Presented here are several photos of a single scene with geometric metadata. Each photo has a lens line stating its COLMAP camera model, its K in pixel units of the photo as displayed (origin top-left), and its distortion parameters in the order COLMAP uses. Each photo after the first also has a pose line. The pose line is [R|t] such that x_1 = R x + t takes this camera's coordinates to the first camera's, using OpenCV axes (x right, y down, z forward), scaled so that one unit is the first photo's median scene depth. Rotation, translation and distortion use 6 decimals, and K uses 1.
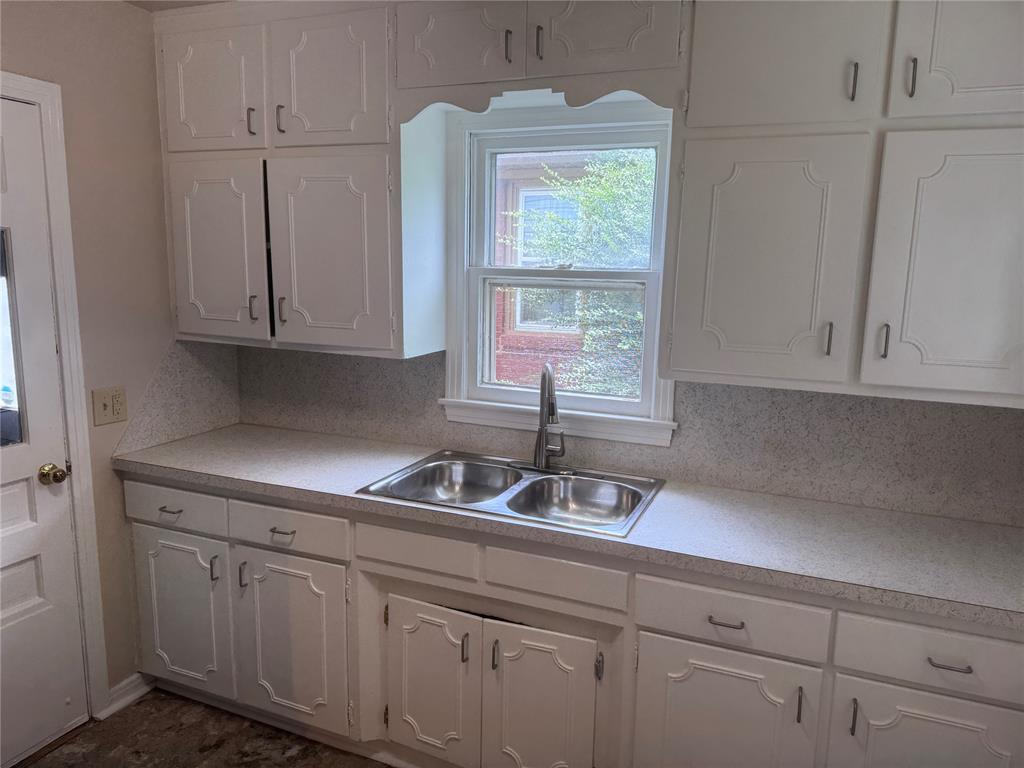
lens RADIAL K [[724.6, 0, 507.1], [0, 724.6, 380.9], [0, 0, 1]] dist [0.019866, -0.023429]
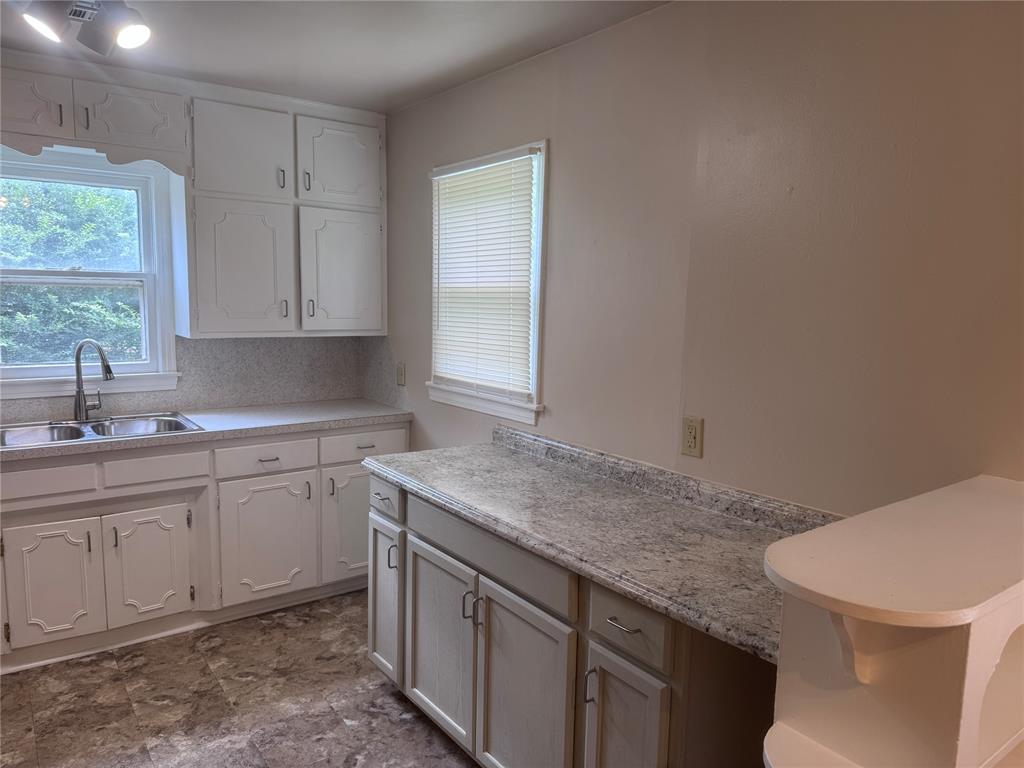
lens RADIAL K [[724.6, 0, 512.8], [0, 724.6, 384.5], [0, 0, 1]] dist [0.019866, -0.023429]
pose [[0.521239, -0.123055, 0.844492, -0.808844], [0.125228, 0.989867, 0.066945, 0.079032], [-0.844173, 0.070860, 0.531367, -0.472468]]
